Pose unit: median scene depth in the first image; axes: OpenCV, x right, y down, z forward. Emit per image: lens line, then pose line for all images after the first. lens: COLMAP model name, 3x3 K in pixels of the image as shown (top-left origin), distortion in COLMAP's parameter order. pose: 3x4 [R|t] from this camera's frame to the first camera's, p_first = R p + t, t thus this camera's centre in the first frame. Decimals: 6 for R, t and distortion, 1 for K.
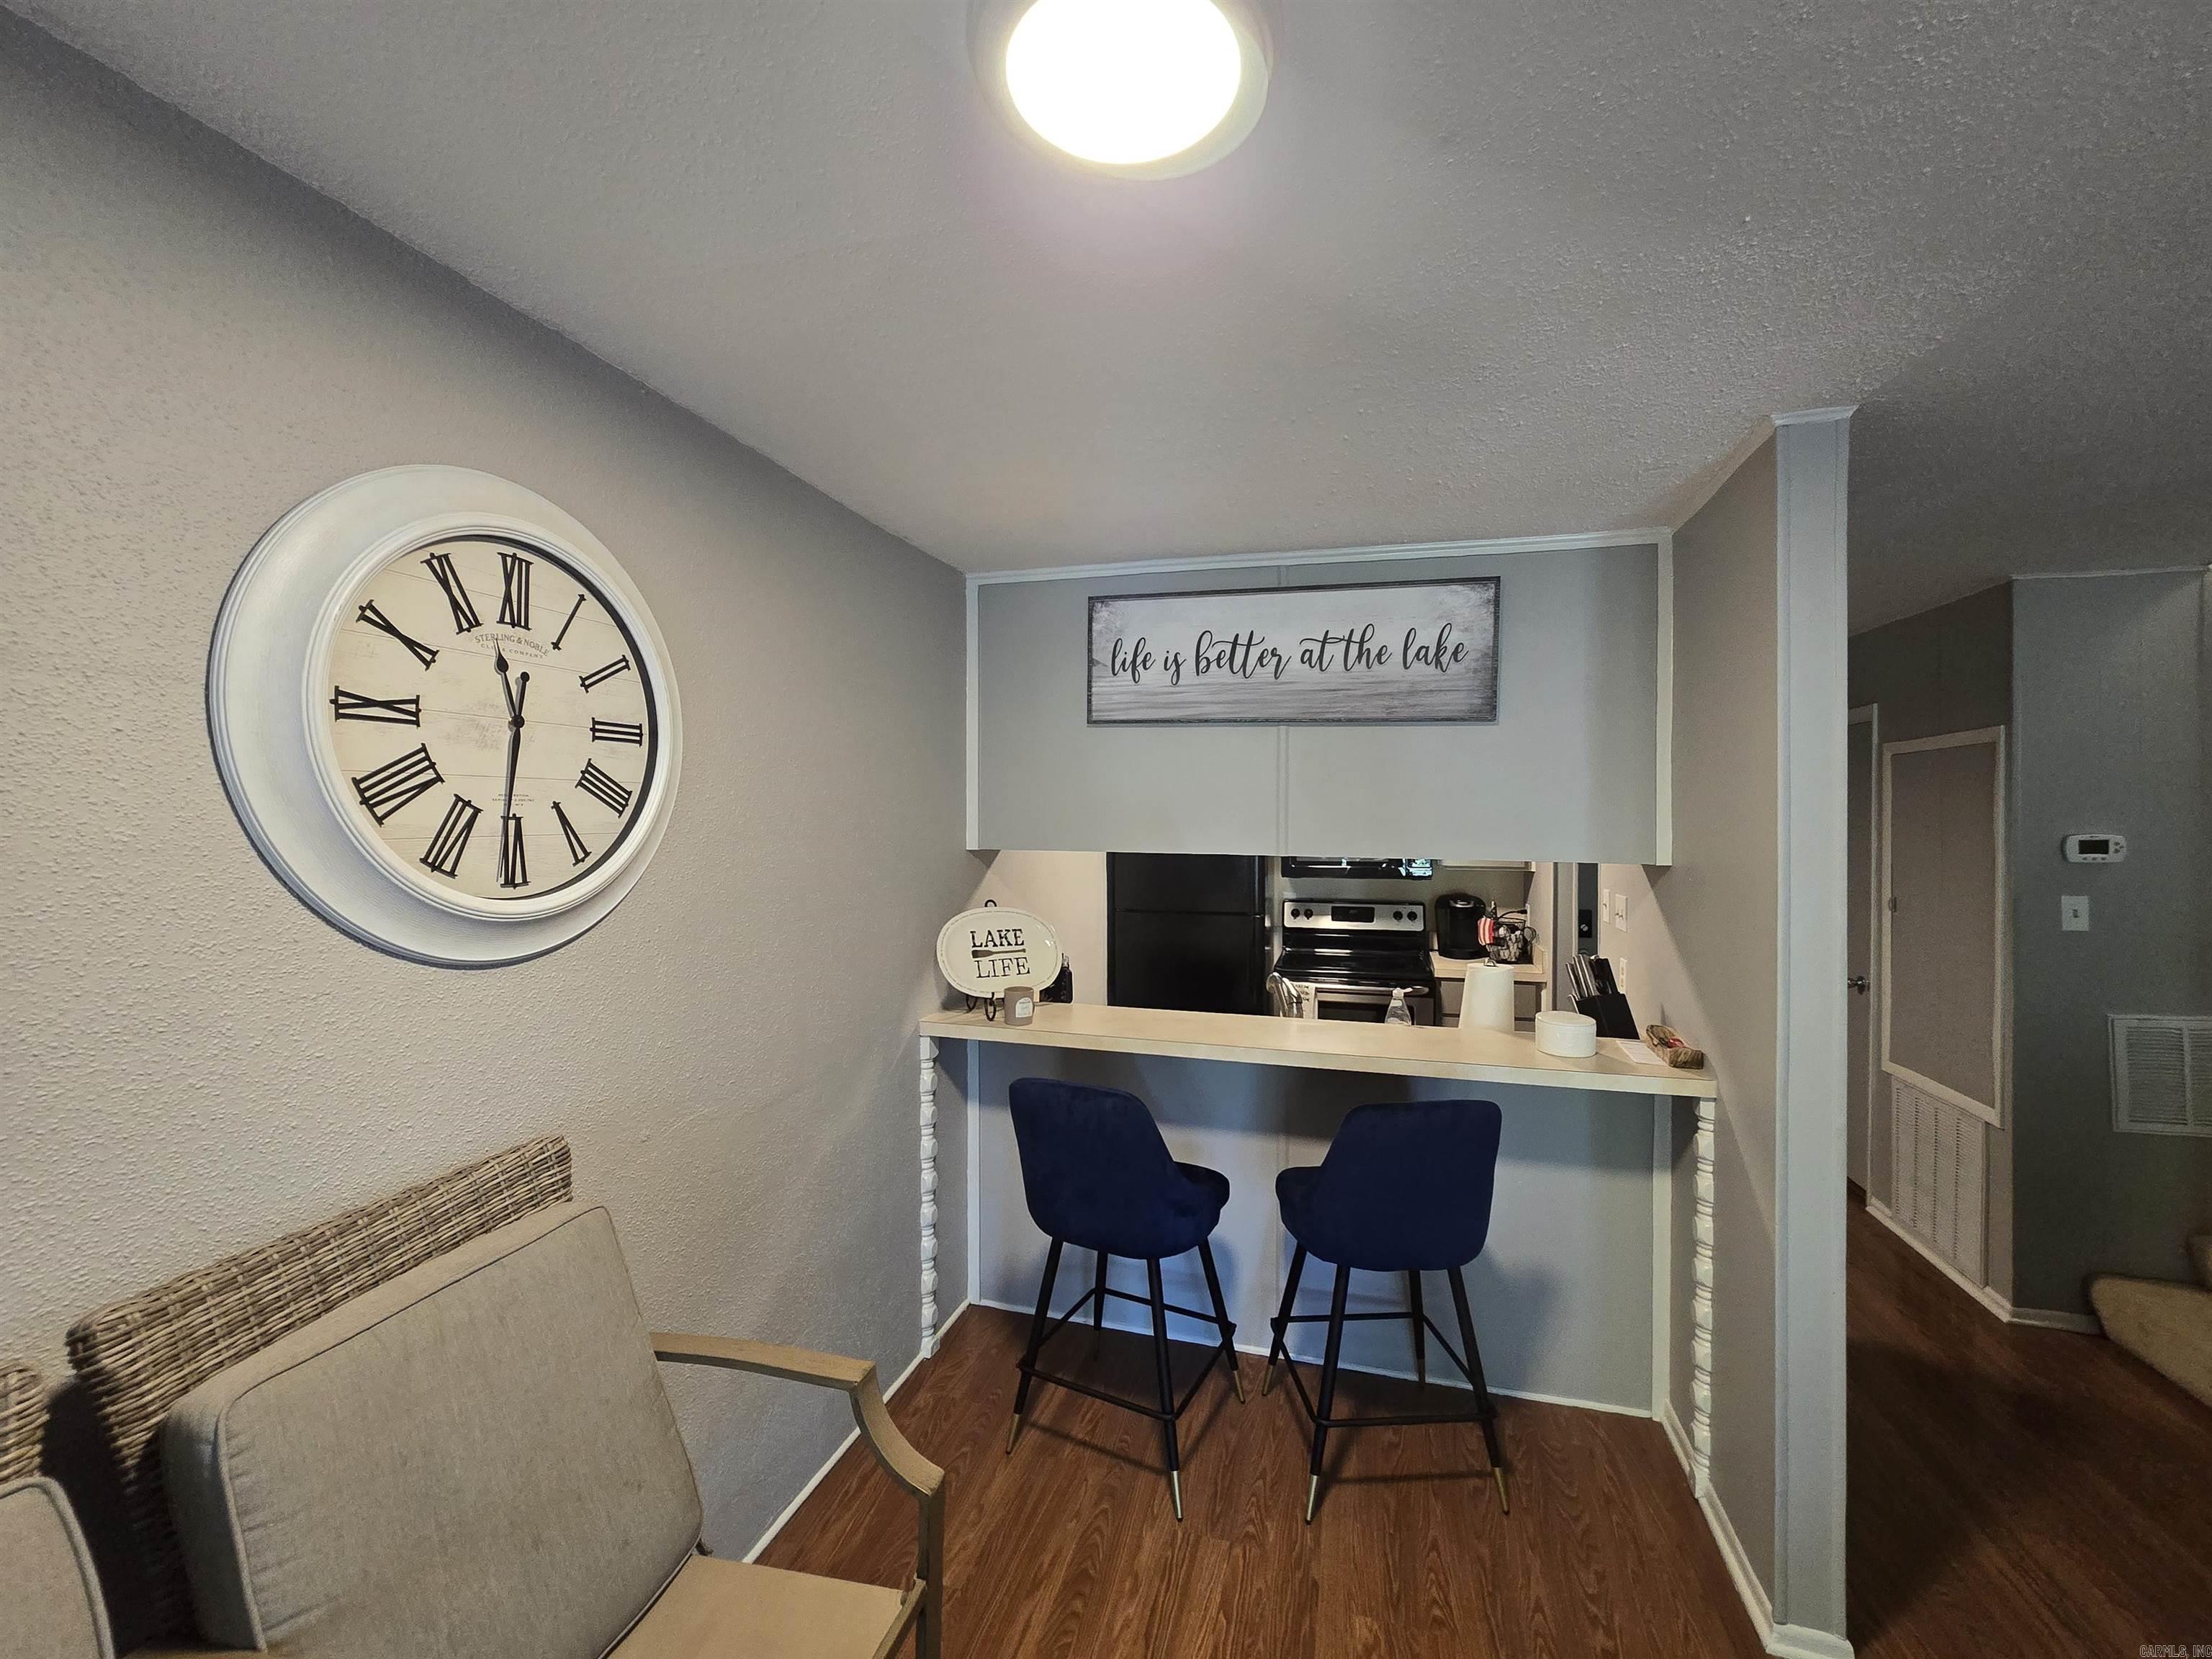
lens RADIAL K [[908.8, 0, 1106.2], [0, 908.8, 822.7], [0, 0, 1]] dist [-0.000201, -0.000449]
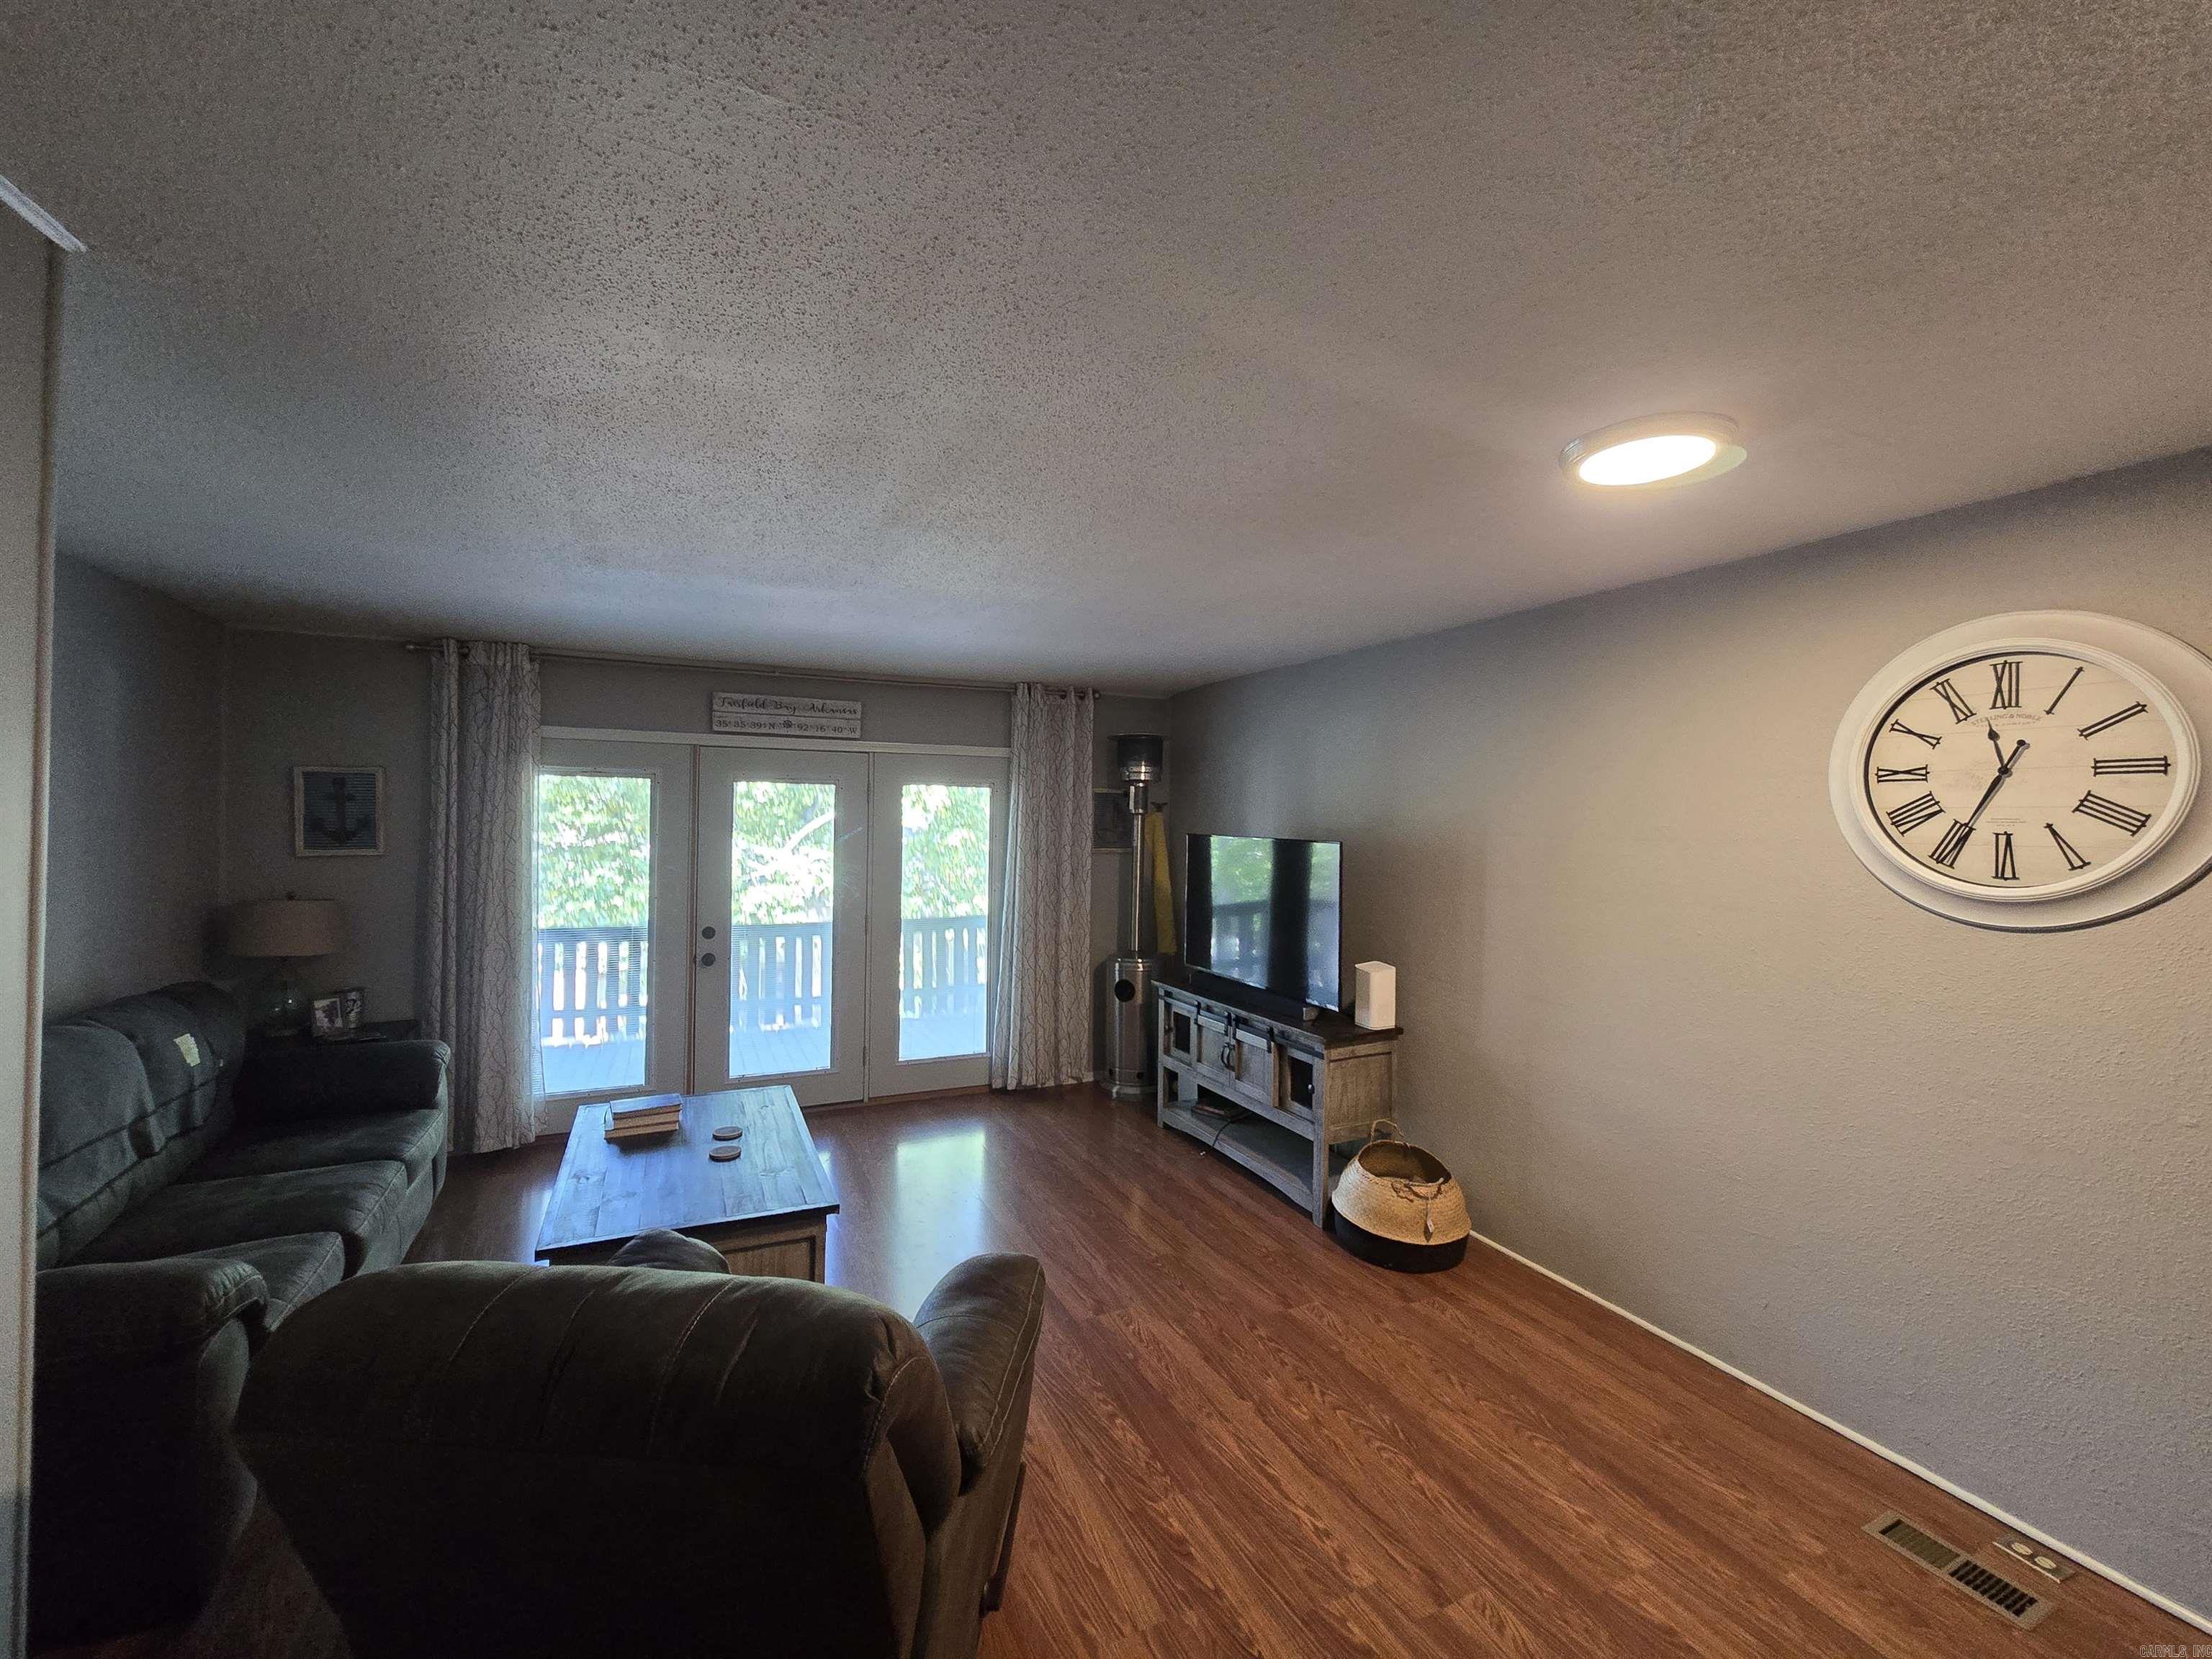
lens RADIAL K [[908.8, 0, 1106.2], [0, 908.8, 822.7], [0, 0, 1]] dist [-0.000201, -0.000449]
pose [[-0.750216, -0.009004, -0.661131, 1.343841], [-0.020661, 0.999738, 0.009830, -0.007379], [0.660869, 0.021034, -0.750206, 1.042970]]
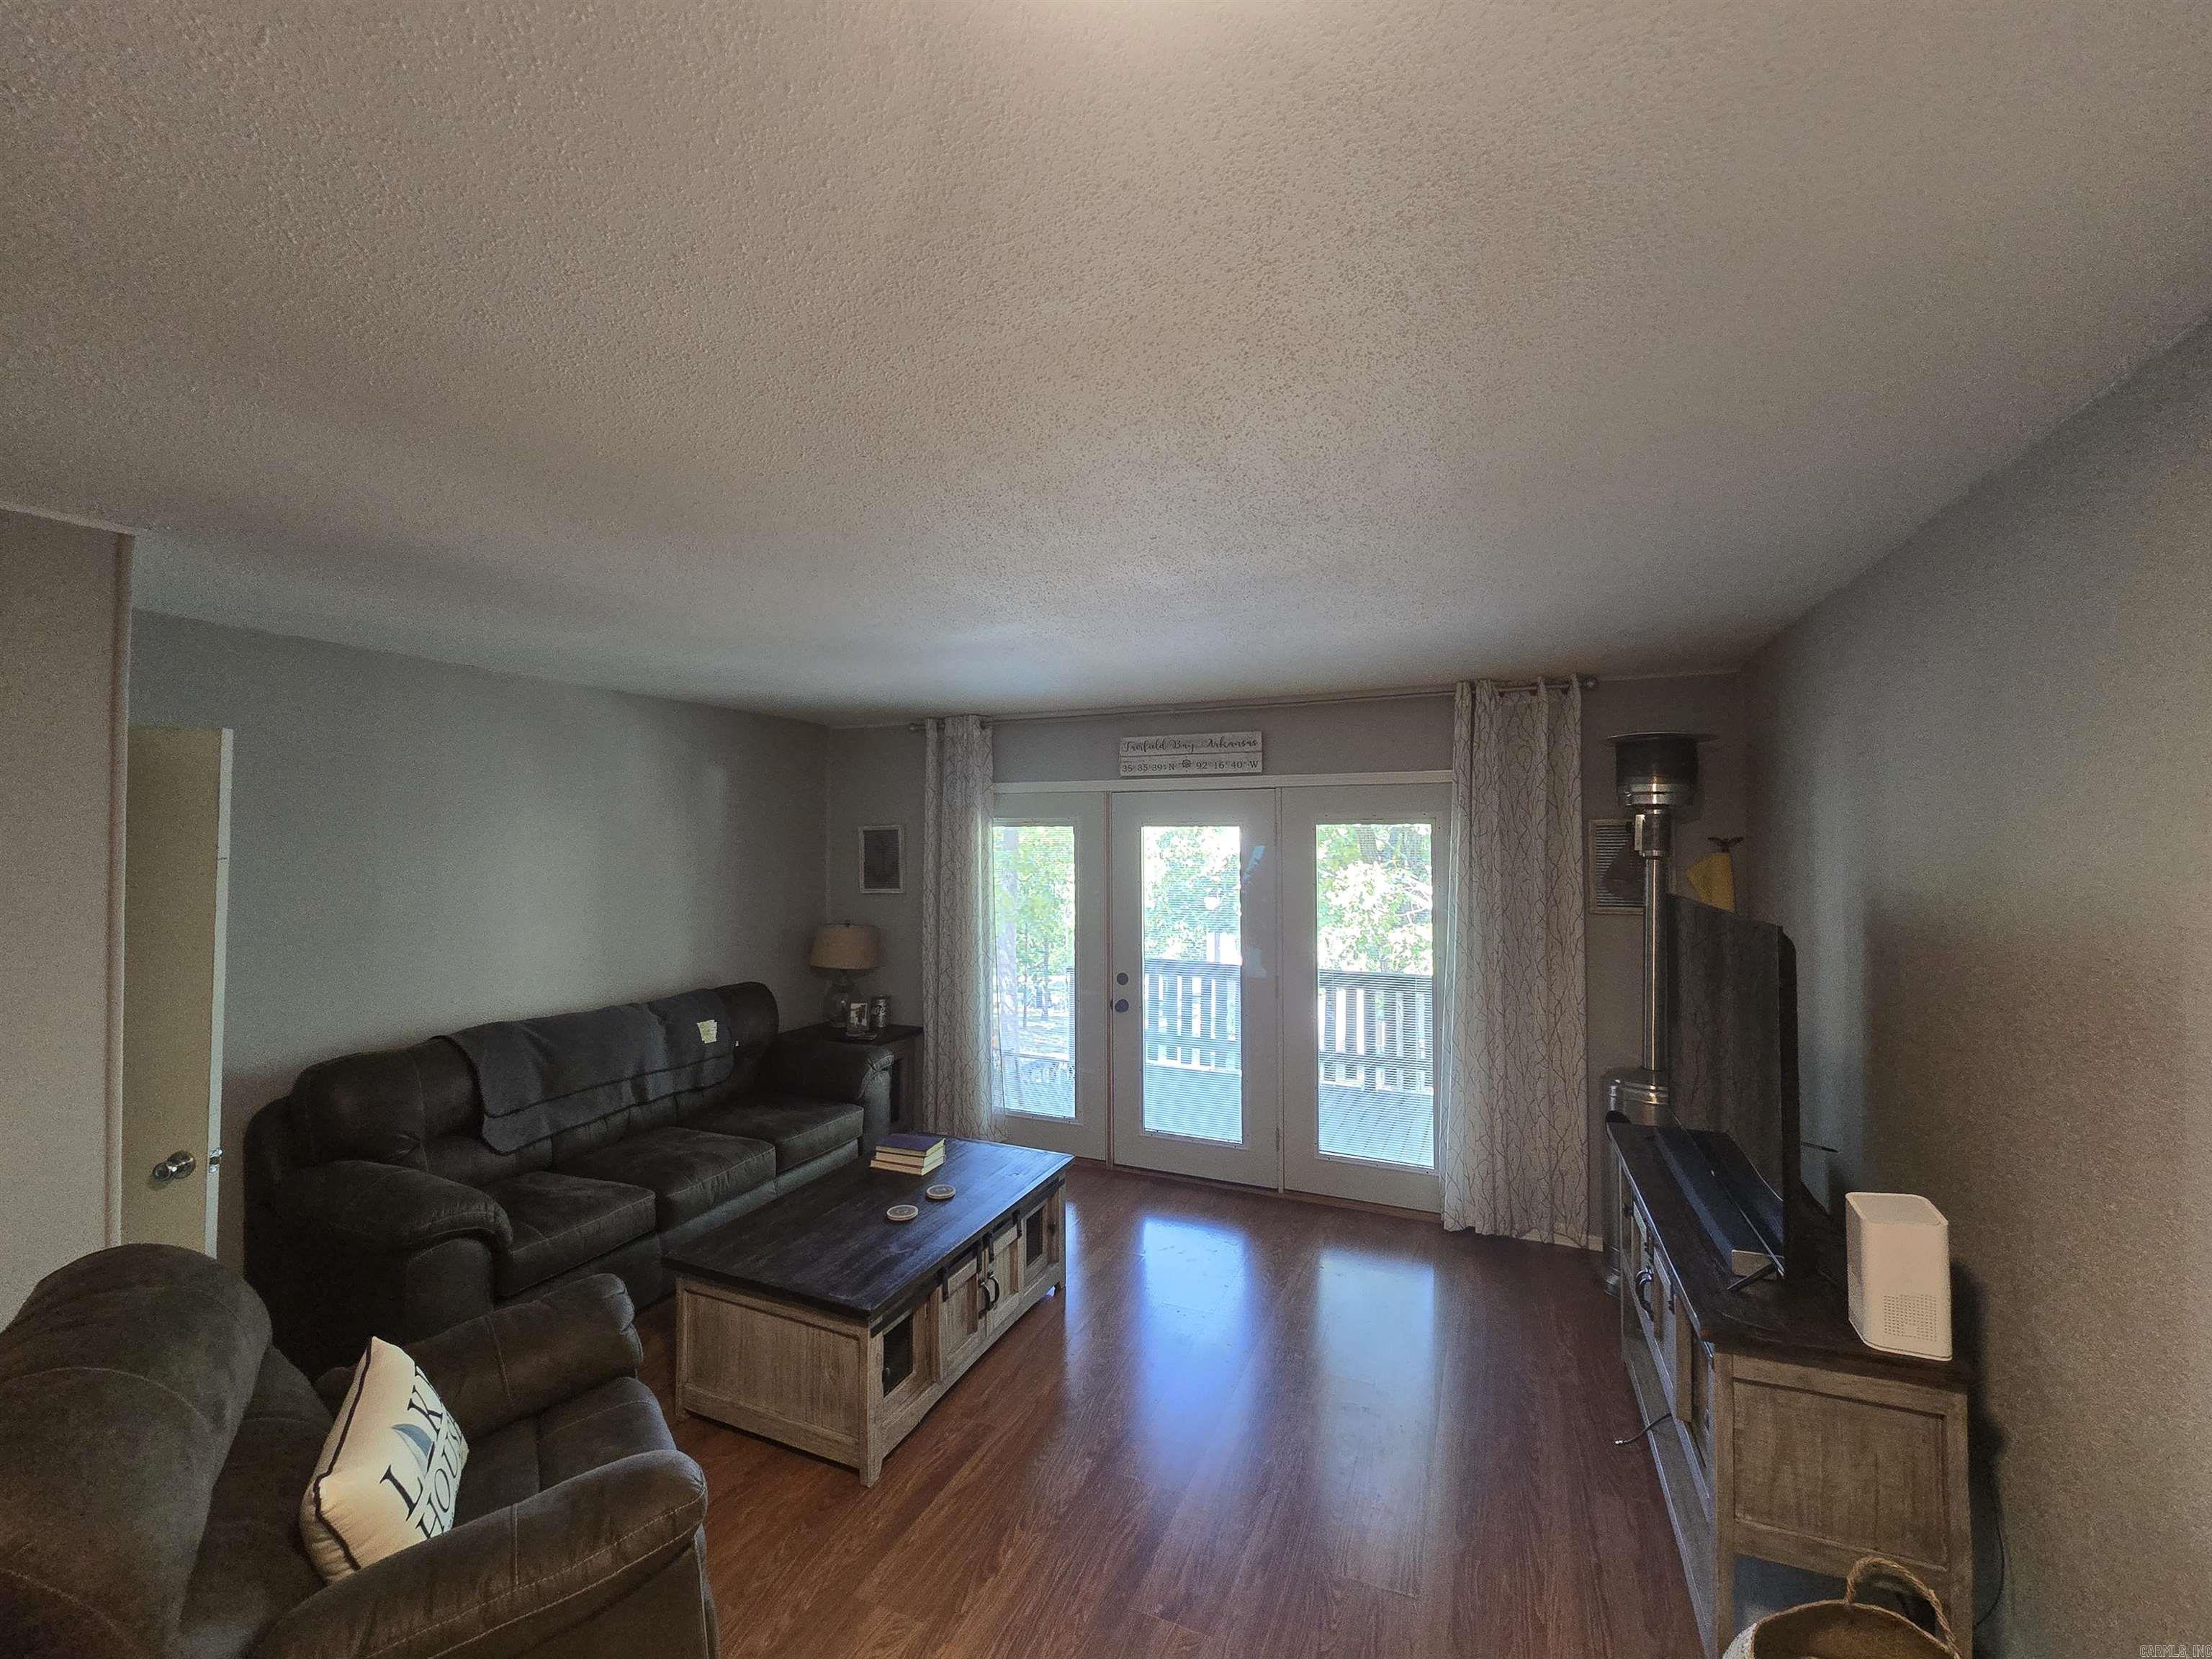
lens RADIAL K [[908.8, 0, 1106.2], [0, 908.8, 822.7], [0, 0, 1]] dist [-0.000201, -0.000449]
pose [[-0.993089, -0.001559, 0.117355, 0.037285], [-0.003479, 0.999863, -0.016162, -0.052714], [-0.117314, -0.016458, -0.992959, 0.910984]]
